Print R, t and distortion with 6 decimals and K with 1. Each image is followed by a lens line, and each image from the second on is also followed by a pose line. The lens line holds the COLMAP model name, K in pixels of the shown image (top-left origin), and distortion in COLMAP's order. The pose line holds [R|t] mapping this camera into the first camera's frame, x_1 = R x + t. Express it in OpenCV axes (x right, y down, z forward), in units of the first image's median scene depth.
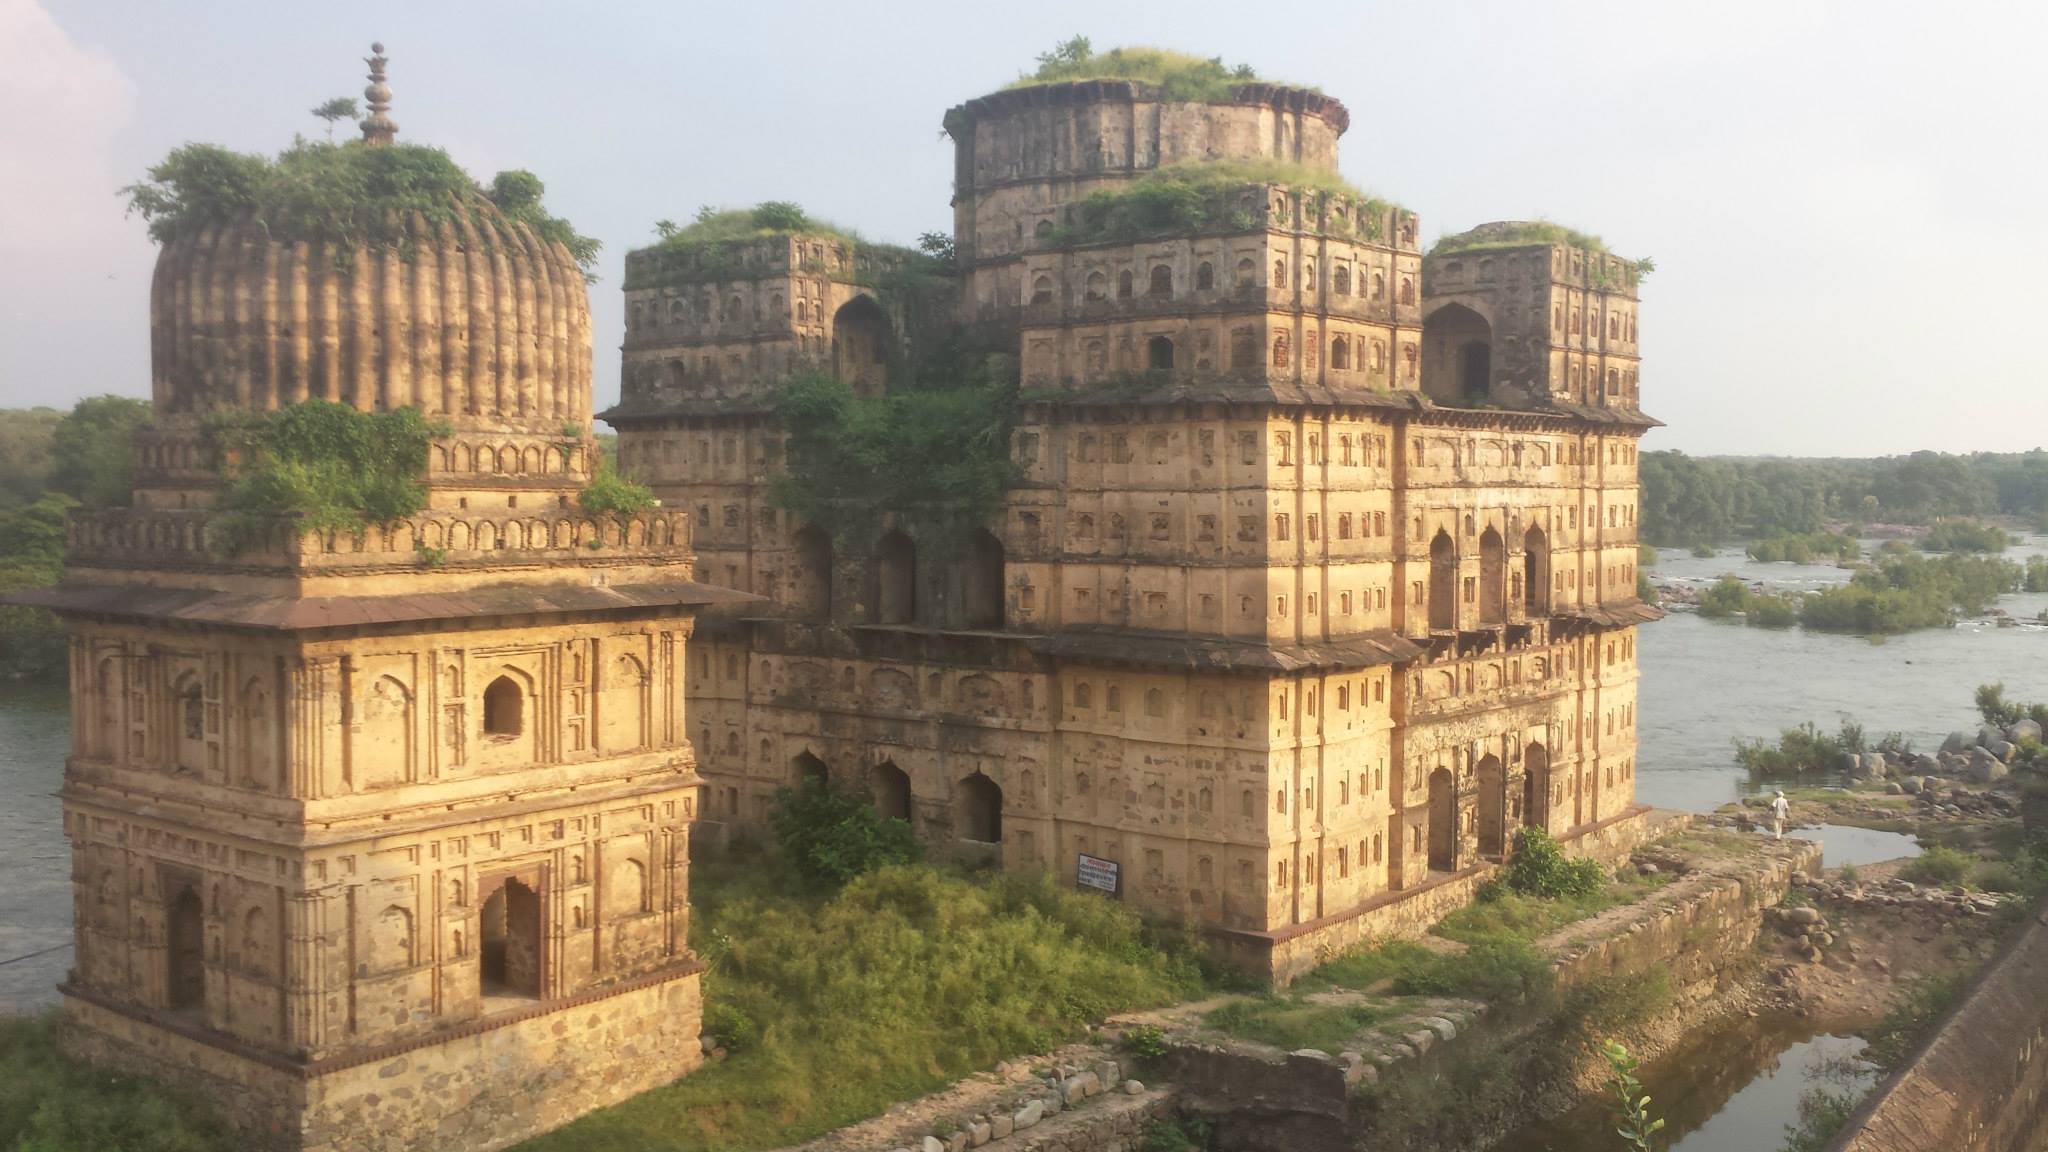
lens RADIAL K [[1786.3, 0, 1024.0], [0, 1786.3, 576.0], [0, 0, 1]] dist [0.017064, -0.000414]
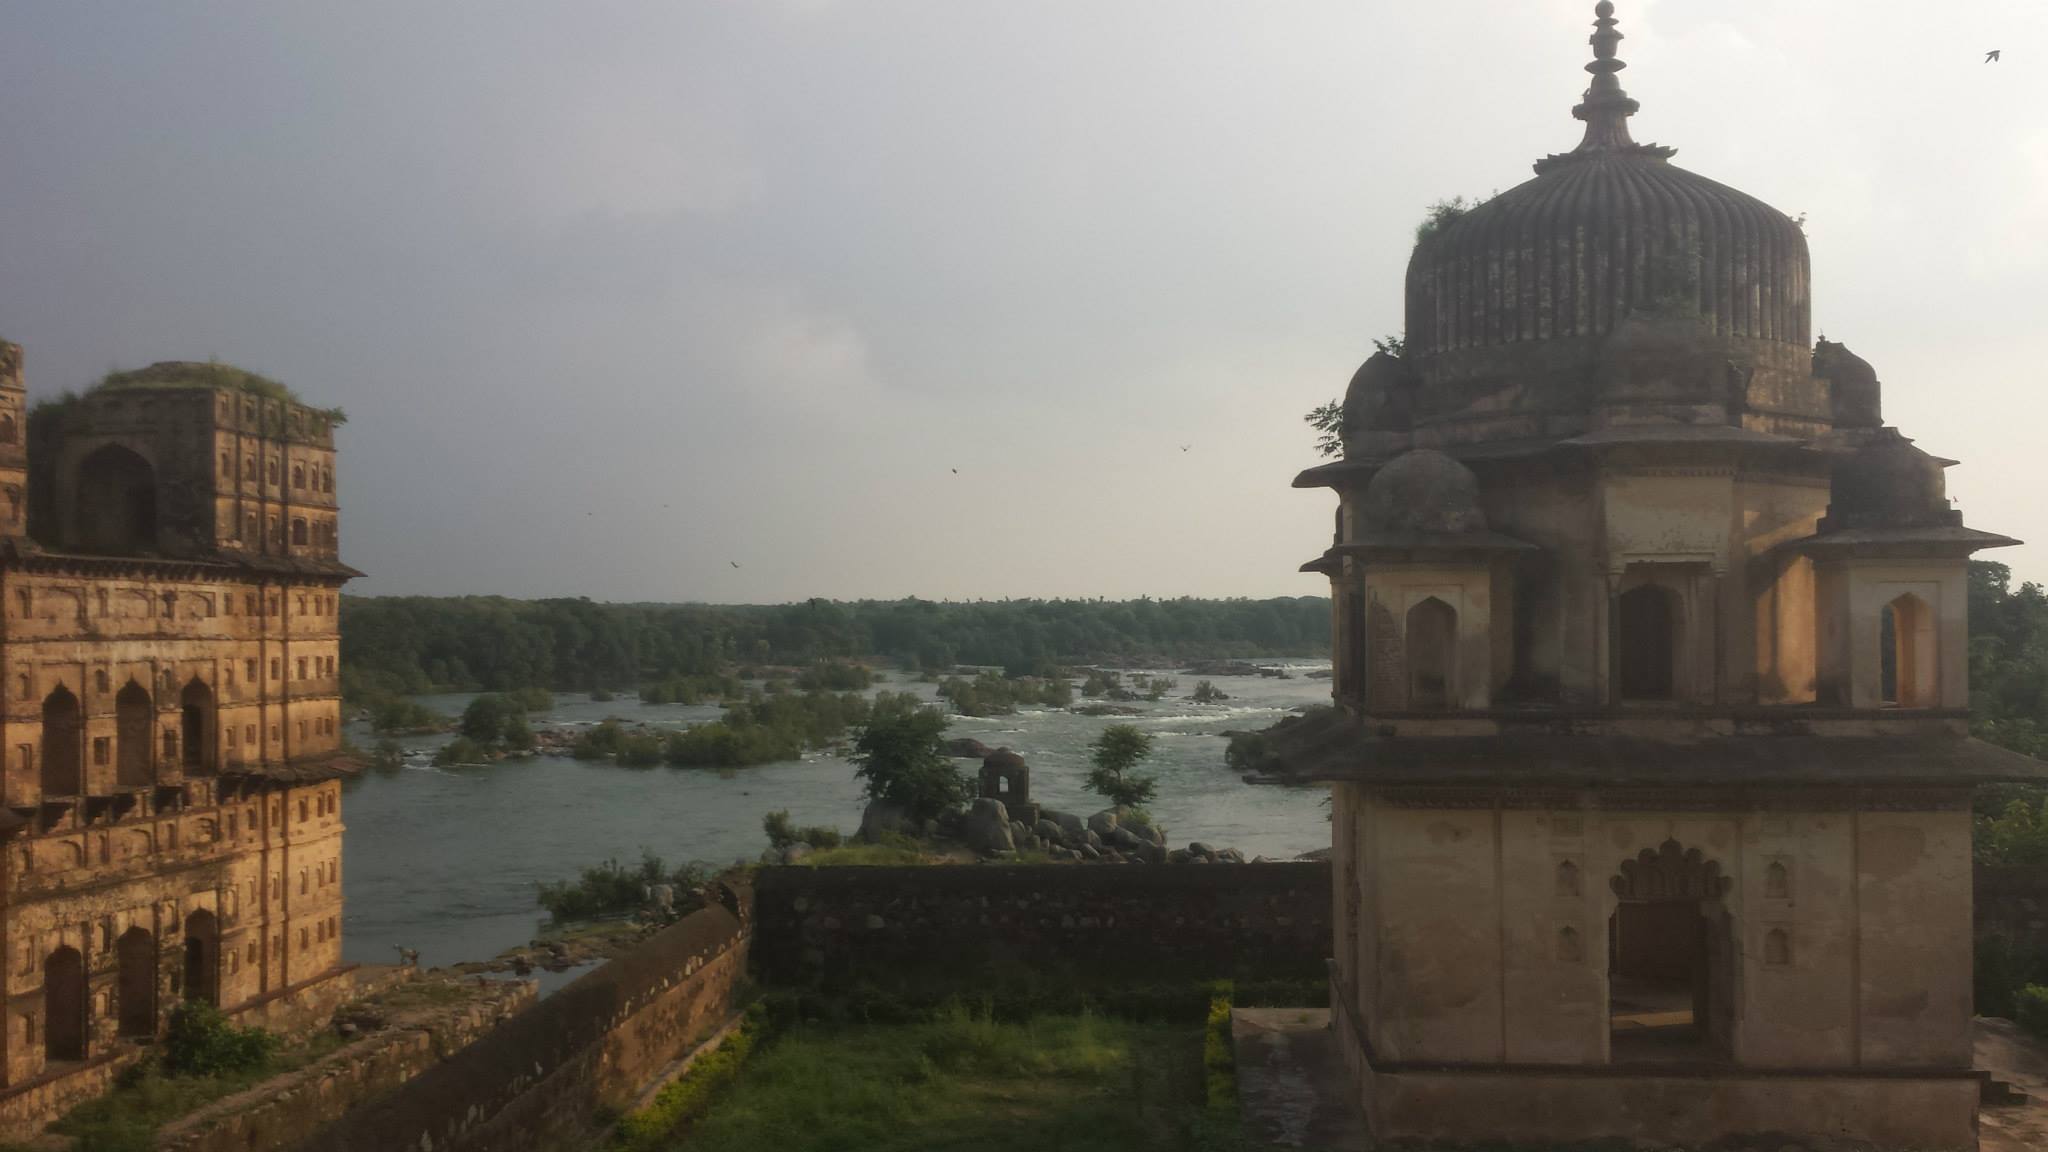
lens RADIAL K [[1797.5, 0, 1024.0], [0, 1797.5, 576.0], [0, 0, 1]] dist [-0.007022, -0.102846]
pose [[0.834803, 0.009852, 0.550461, 0.127269], [0.035153, 0.996846, -0.071153, -0.000211], [-0.549426, 0.078749, 0.831823, -0.033507]]
